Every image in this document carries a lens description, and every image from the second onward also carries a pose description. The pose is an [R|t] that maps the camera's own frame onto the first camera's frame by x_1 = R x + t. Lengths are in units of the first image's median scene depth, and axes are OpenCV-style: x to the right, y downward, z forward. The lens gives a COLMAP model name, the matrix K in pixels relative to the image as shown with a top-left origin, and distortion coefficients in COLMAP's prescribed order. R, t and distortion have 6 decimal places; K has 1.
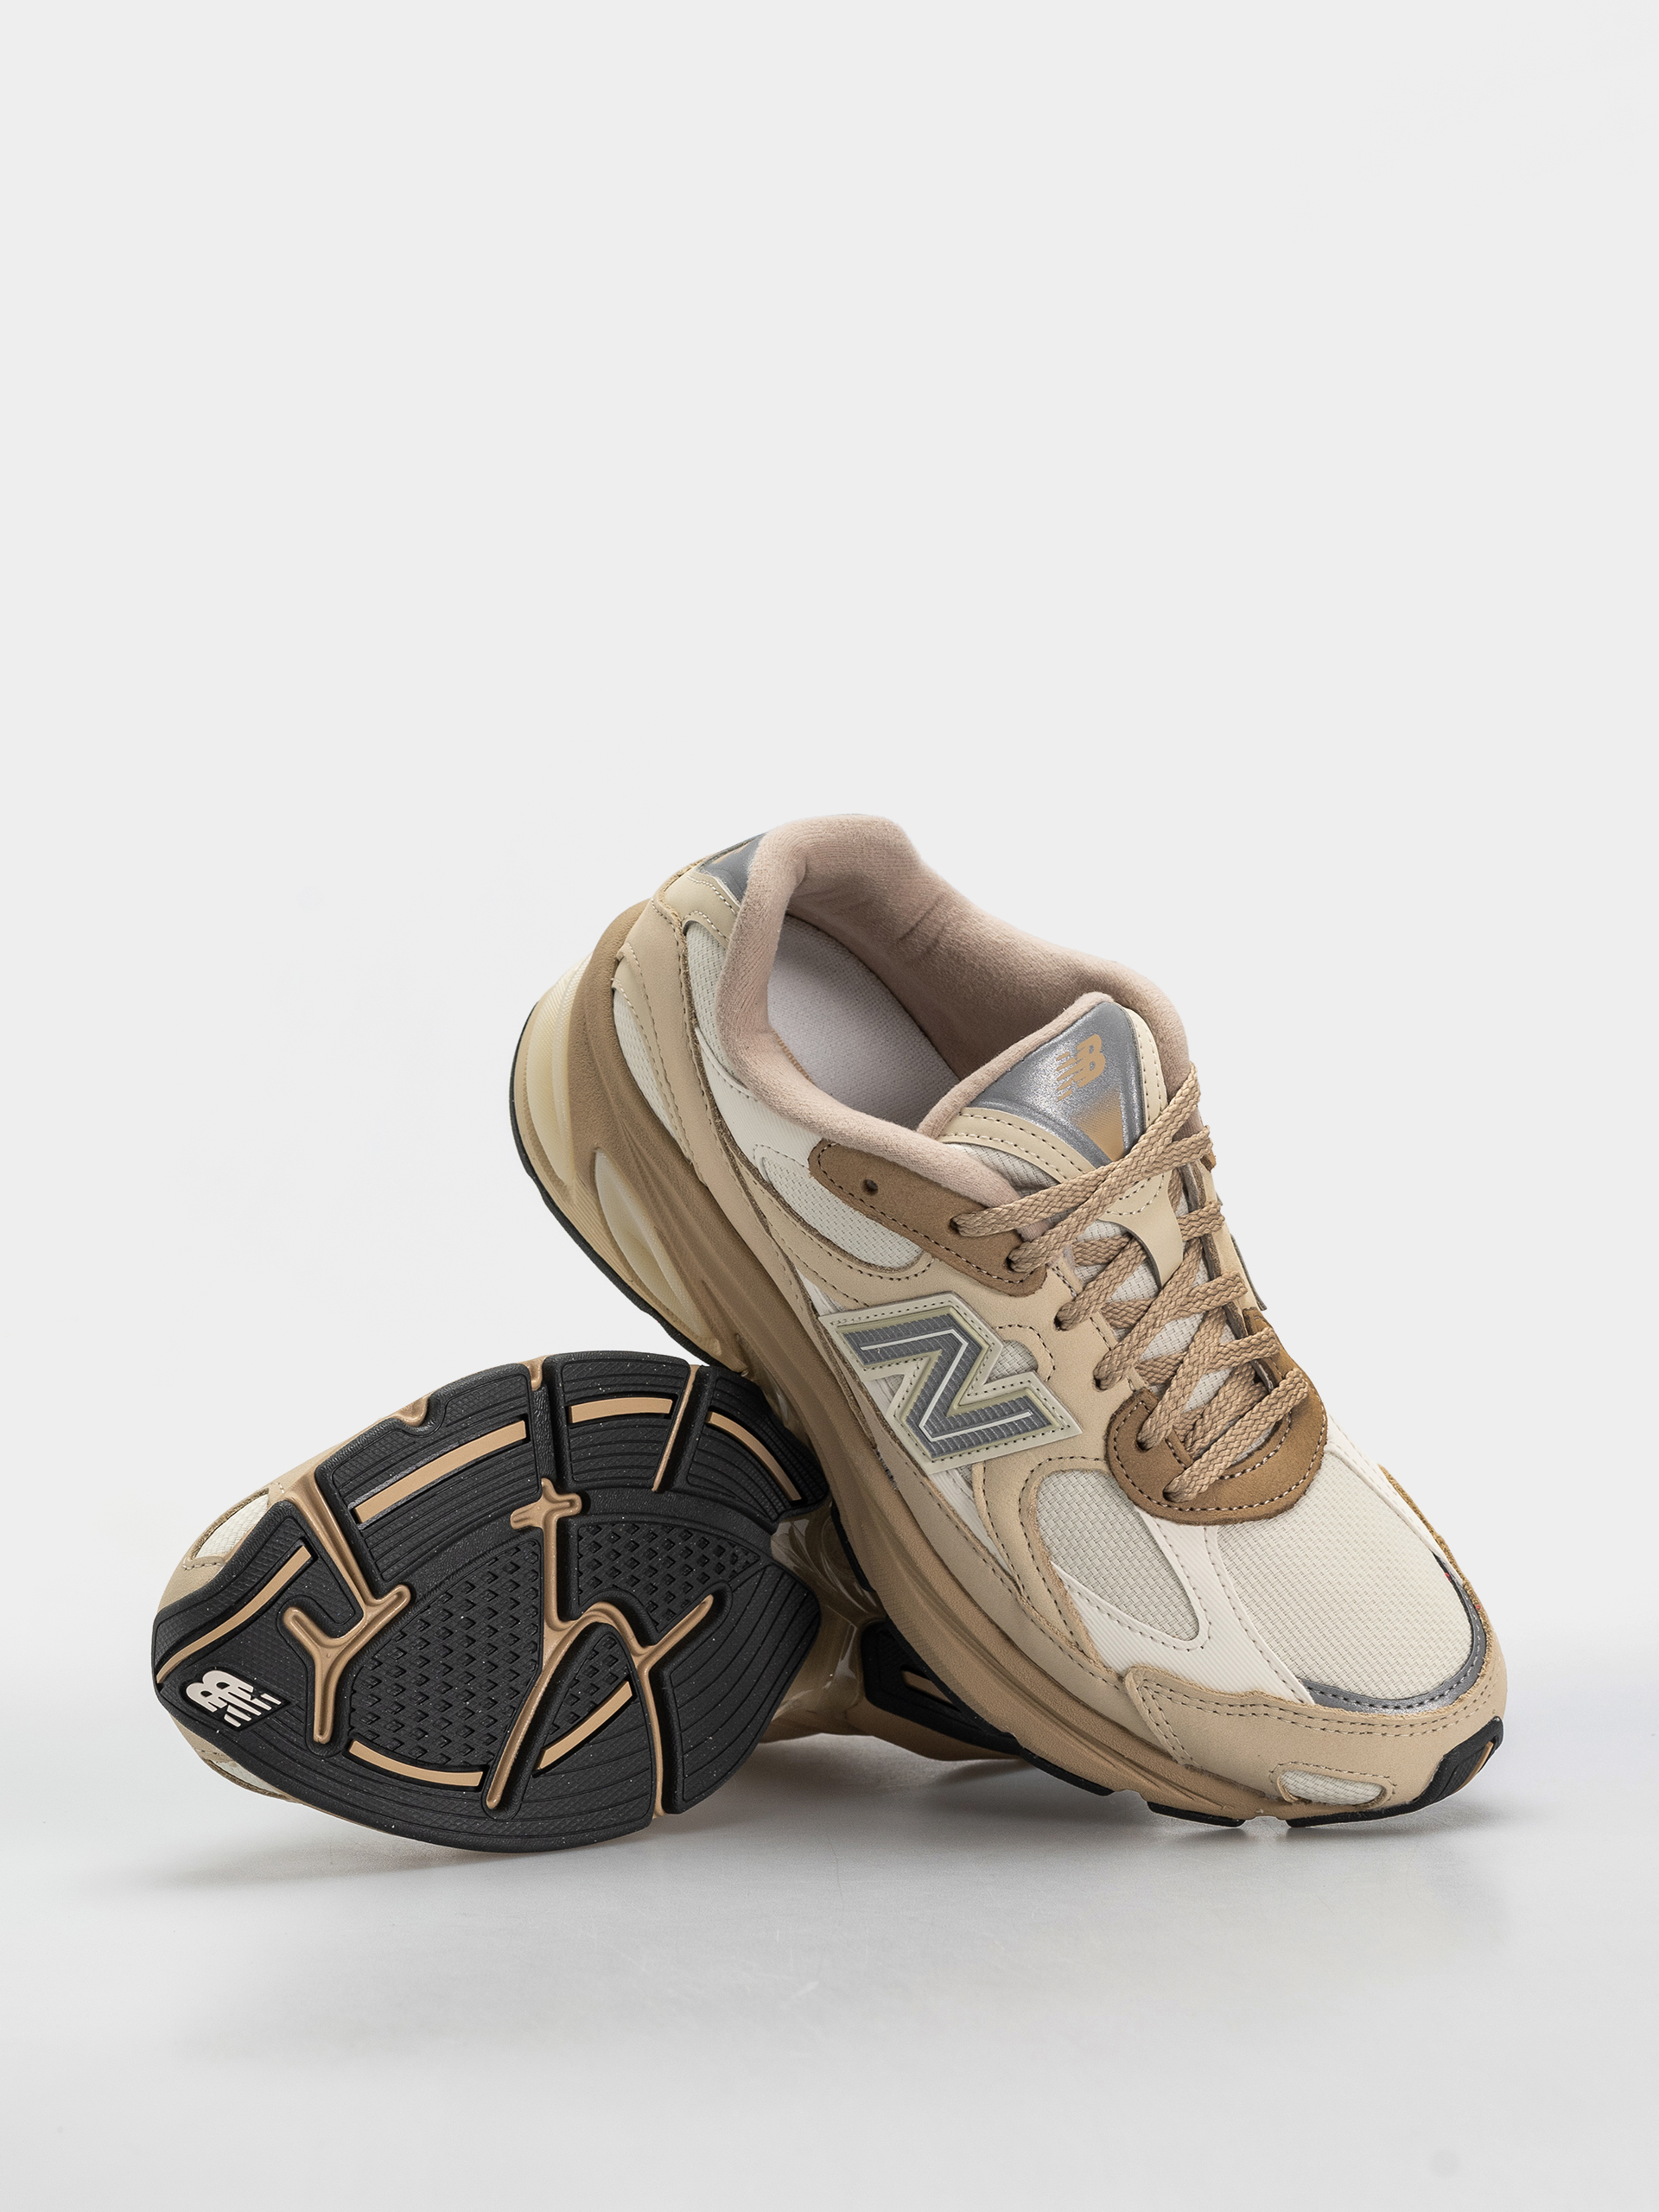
lens RADIAL K [[5823.0, 0, 829.5], [0, 5823.0, 1106.0], [0, 0, 1]] dist [0.061050, 0.650044]
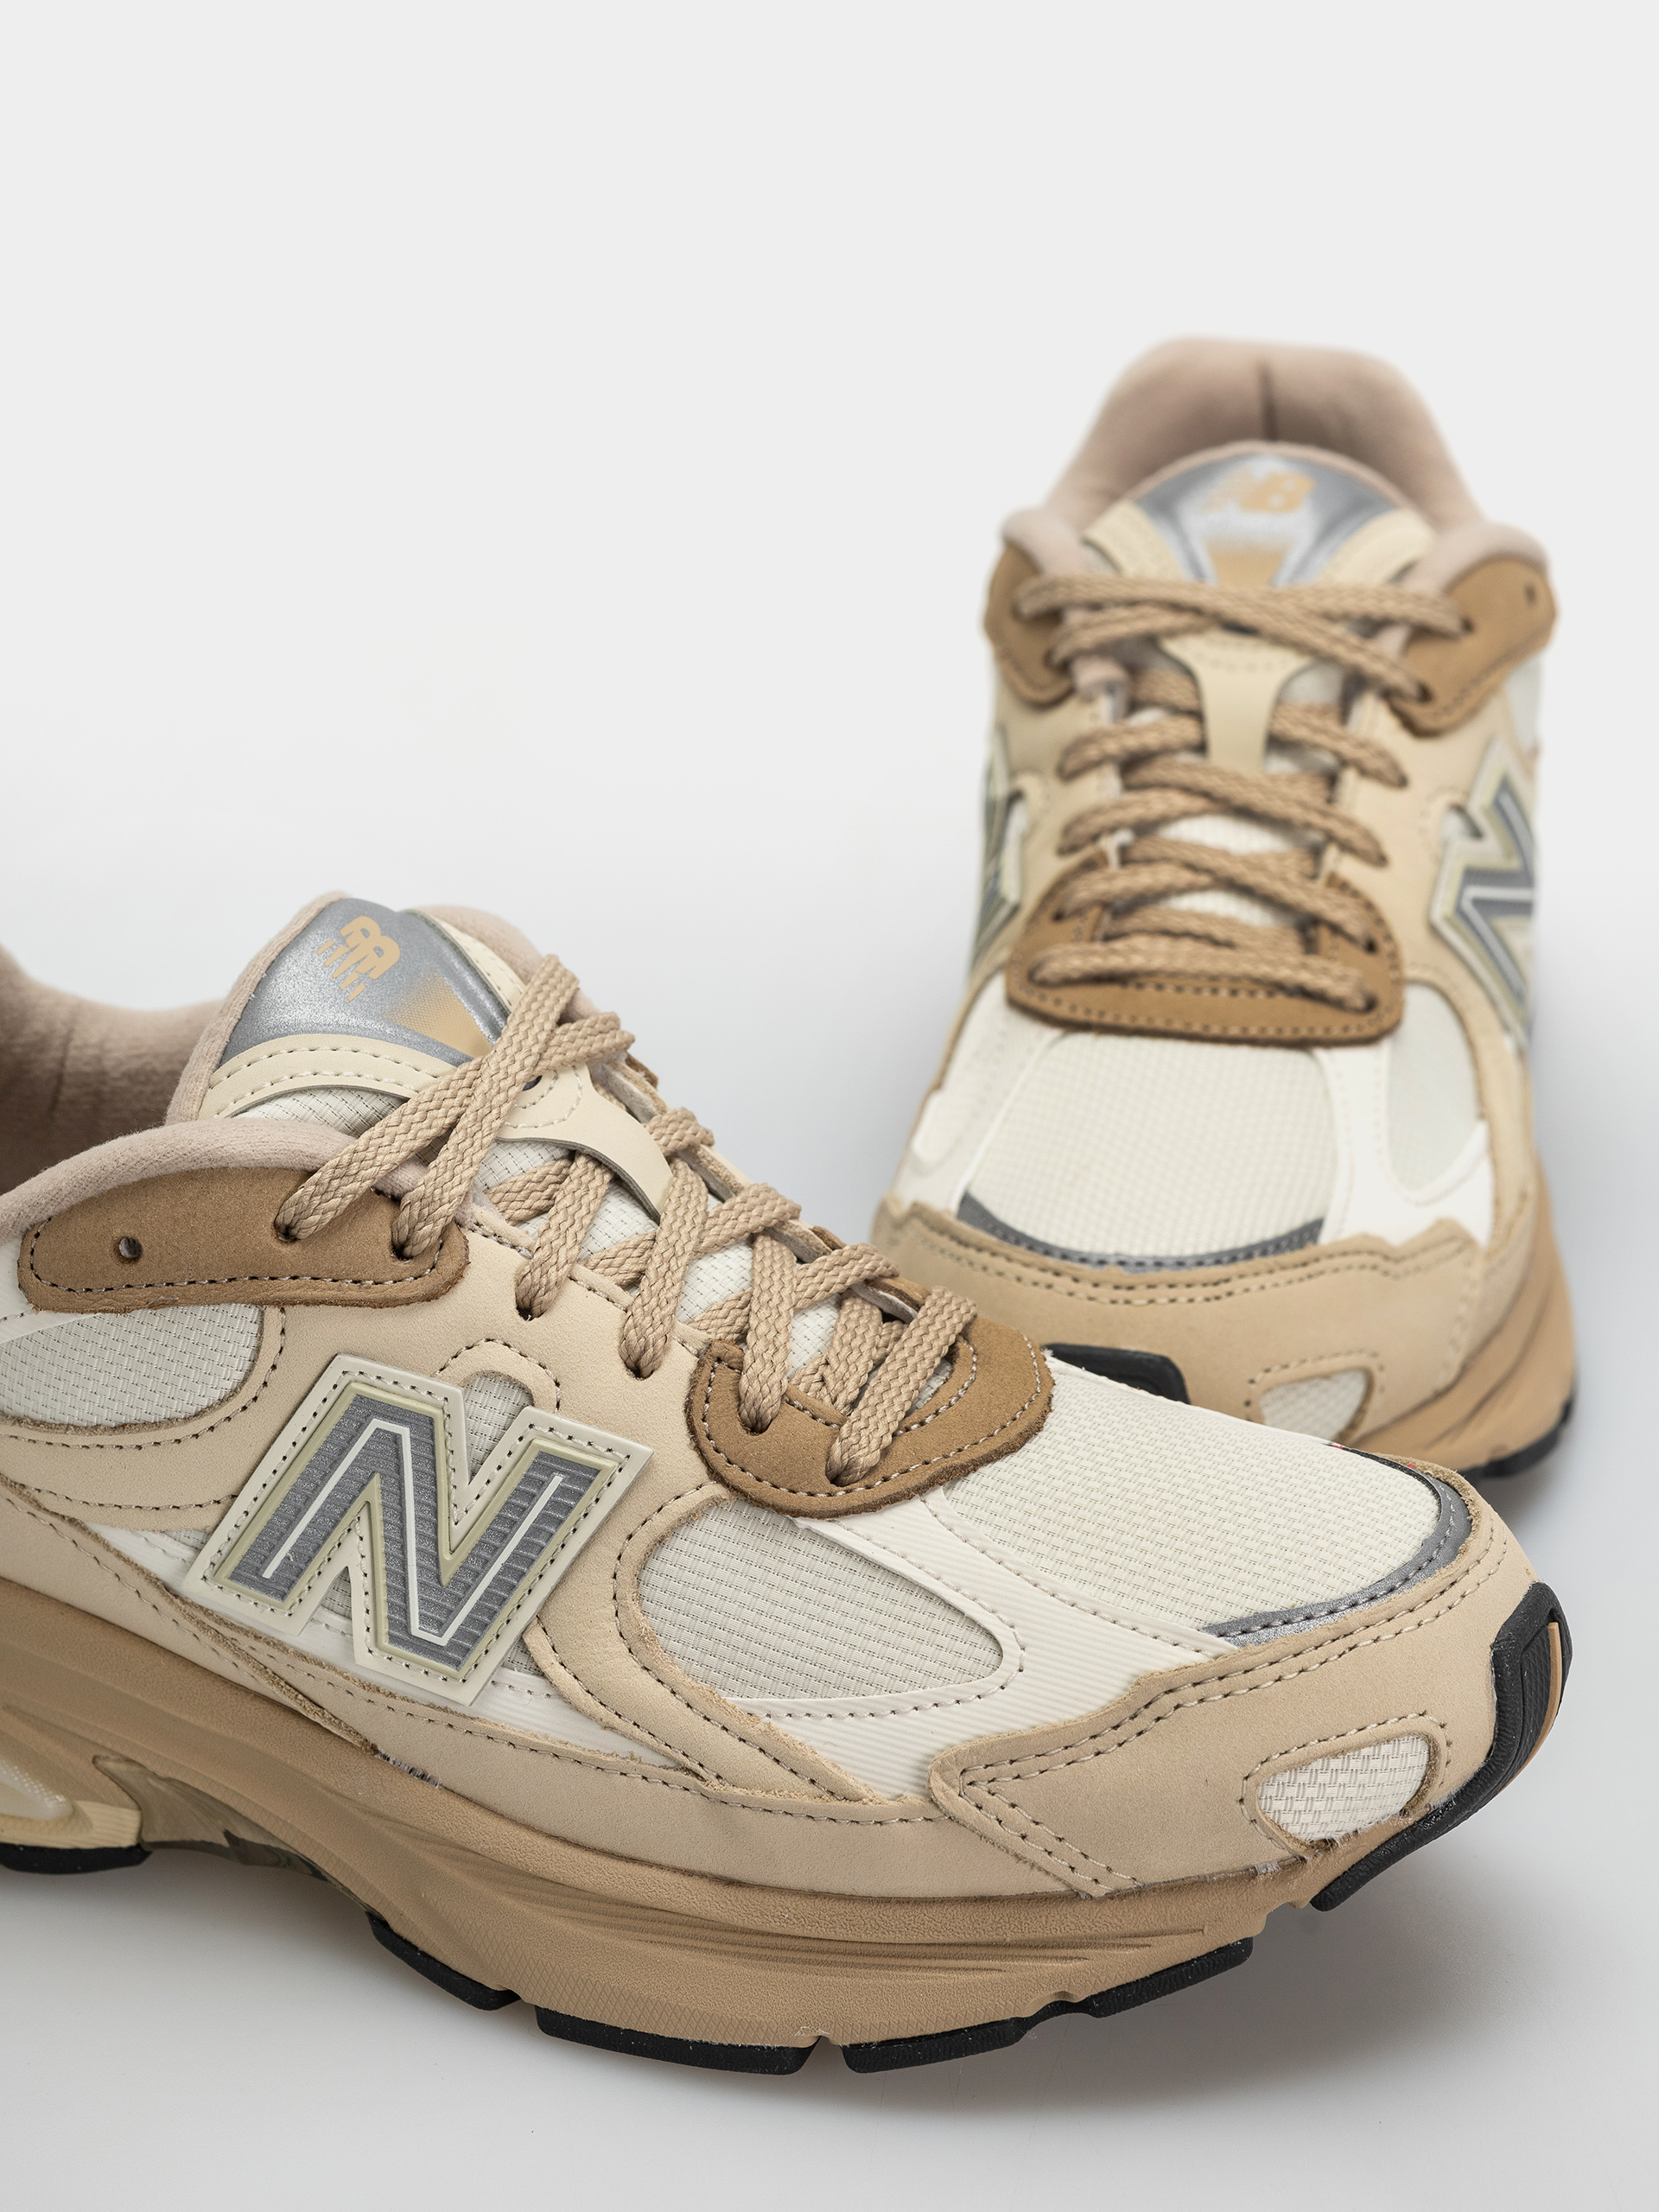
lens RADIAL K [[5823.0, 0, 829.5], [0, 5823.0, 1106.0], [0, 0, 1]] dist [0.061050, 0.650044]
pose [[0.874431, -0.437971, 0.208692, -0.046220], [0.485102, 0.783250, -0.388839, 0.260153], [0.006843, 0.441250, 0.897358, 0.467205]]
